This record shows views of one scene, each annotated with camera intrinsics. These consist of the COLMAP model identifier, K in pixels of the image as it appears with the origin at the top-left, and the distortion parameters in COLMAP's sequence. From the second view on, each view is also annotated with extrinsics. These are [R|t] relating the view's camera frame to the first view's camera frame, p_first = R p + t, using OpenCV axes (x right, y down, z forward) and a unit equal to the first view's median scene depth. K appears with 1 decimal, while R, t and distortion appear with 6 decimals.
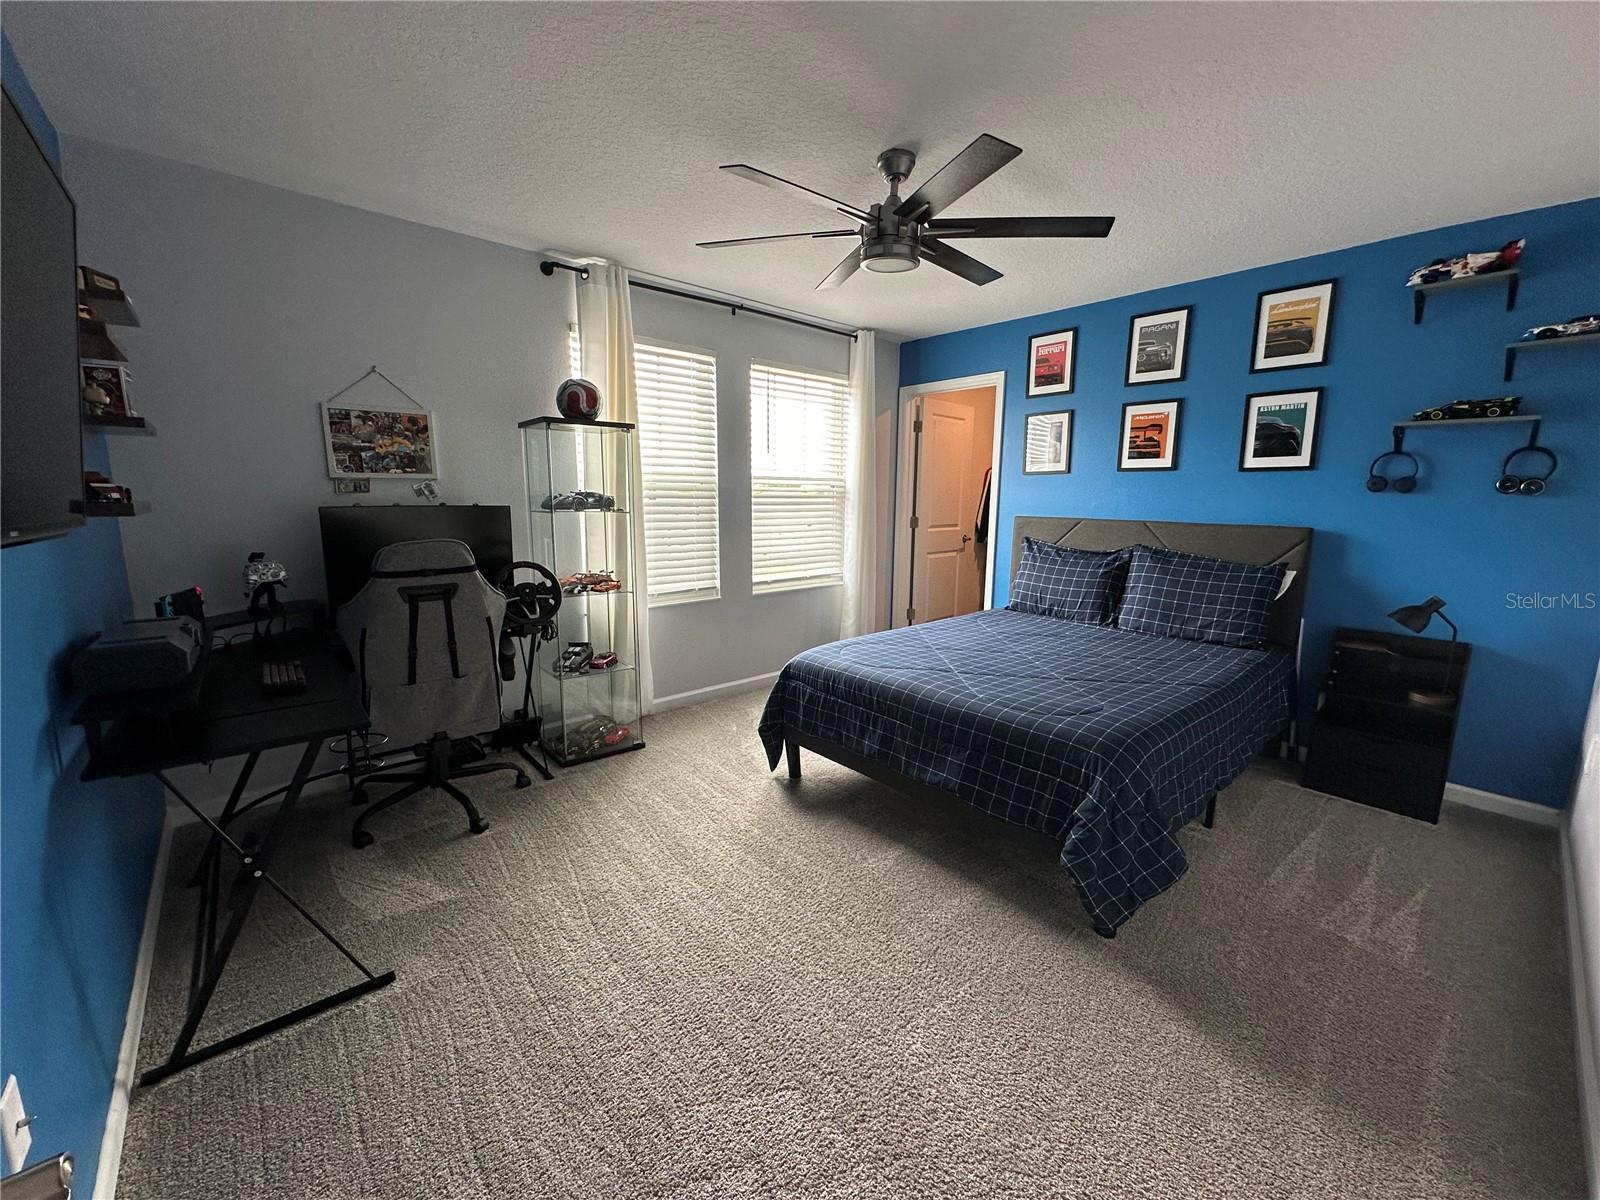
lens RADIAL K [[633.9, 0, 808.0], [0, 633.9, 593.6], [0, 0, 1]] dist [0.000124, 0.000311]
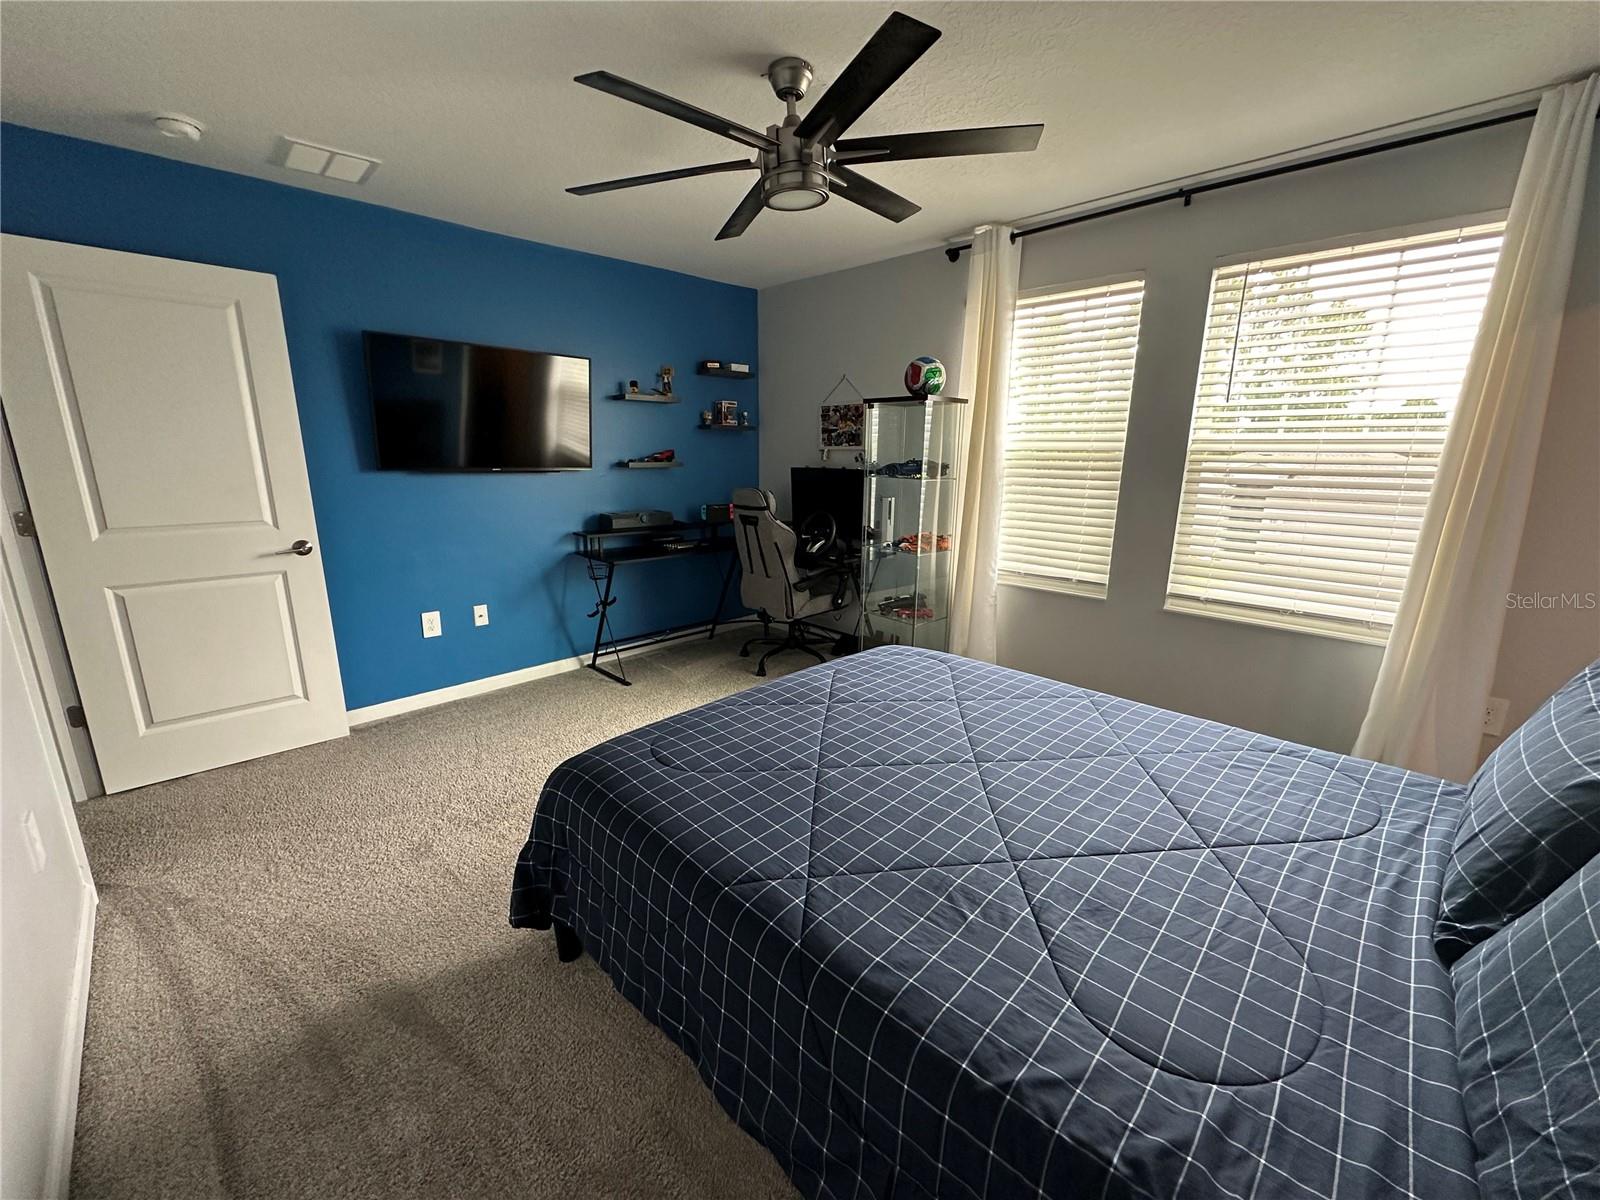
lens RADIAL K [[633.9, 0, 803.1], [0, 633.9, 602.2], [0, 0, 1]] dist [0.000124, 0.000311]
pose [[0.075911, 0.223614, -0.971717, 0.775930], [-0.167726, 0.963507, 0.208622, -0.117497], [0.982907, 0.147146, 0.110646, 0.709992]]
